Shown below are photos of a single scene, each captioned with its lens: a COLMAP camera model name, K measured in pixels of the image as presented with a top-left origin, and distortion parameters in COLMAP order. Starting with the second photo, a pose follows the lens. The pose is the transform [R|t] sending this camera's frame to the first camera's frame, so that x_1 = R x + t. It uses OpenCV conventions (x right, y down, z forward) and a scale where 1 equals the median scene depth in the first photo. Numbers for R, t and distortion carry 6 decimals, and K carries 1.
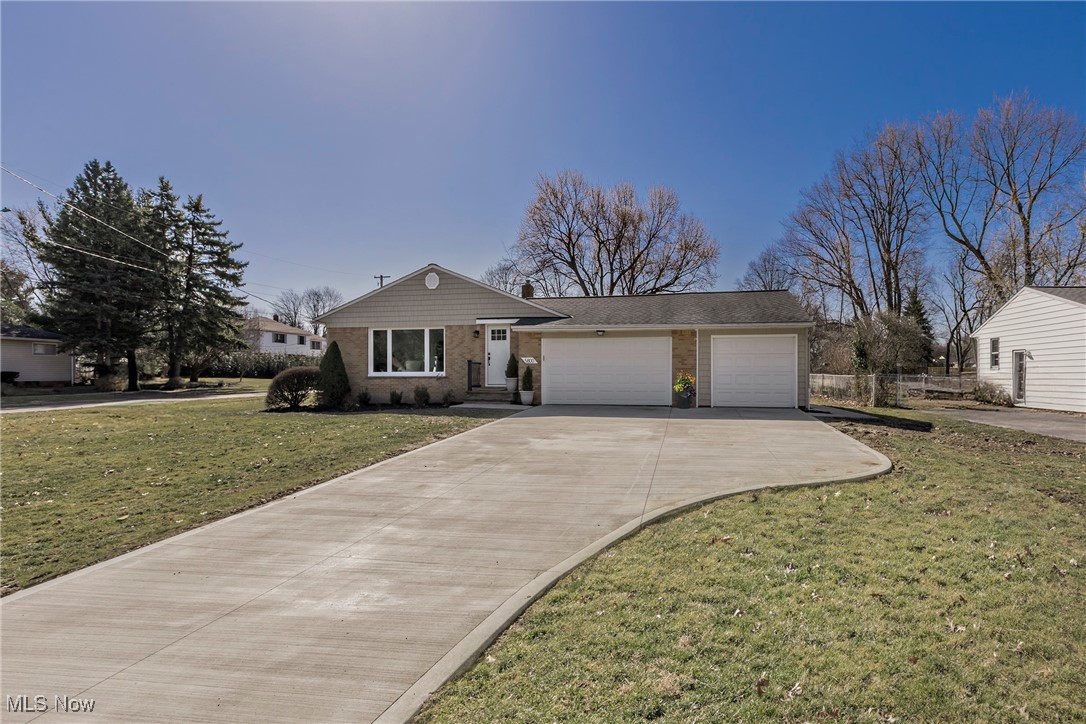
lens RADIAL K [[534.5, 0, 544.7], [0, 534.5, 390.2], [0, 0, 1]] dist [0.004255, 0.000790]
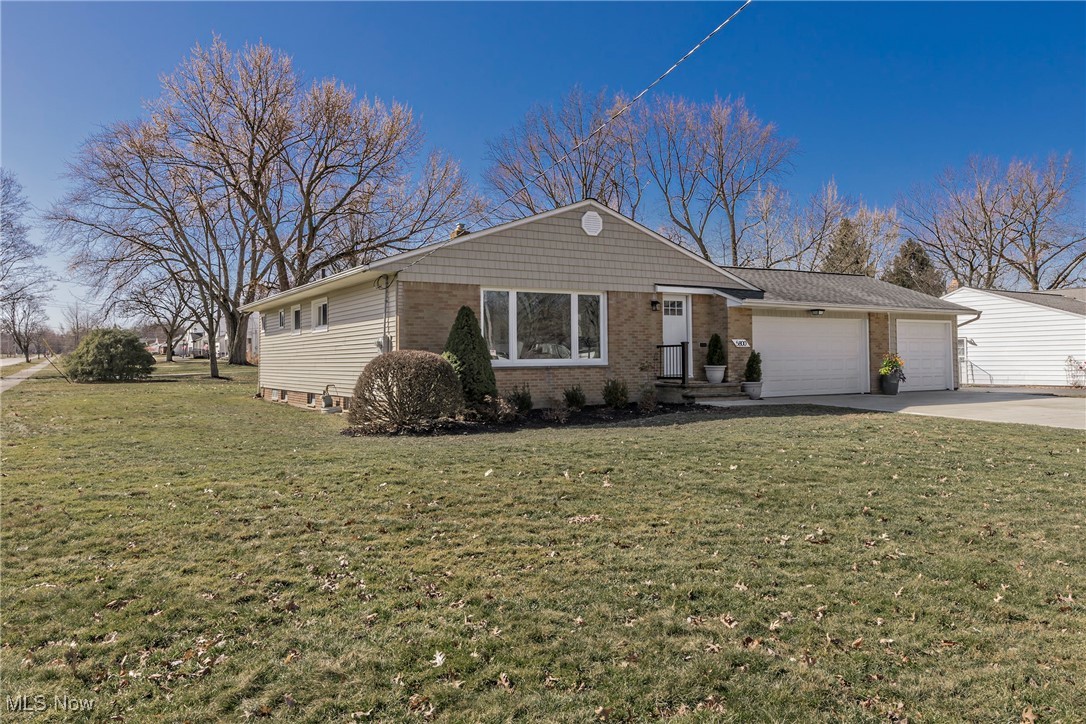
lens RADIAL K [[732.6, 0, 543.0], [0, 732.6, 362.0], [0, 0, 1]] dist [0.000054, -0.000028]
pose [[0.732860, -0.010626, 0.680296, -0.904498], [0.028039, 0.999500, -0.014594, -0.018860], [-0.679801, 0.029770, 0.732792, 0.379189]]
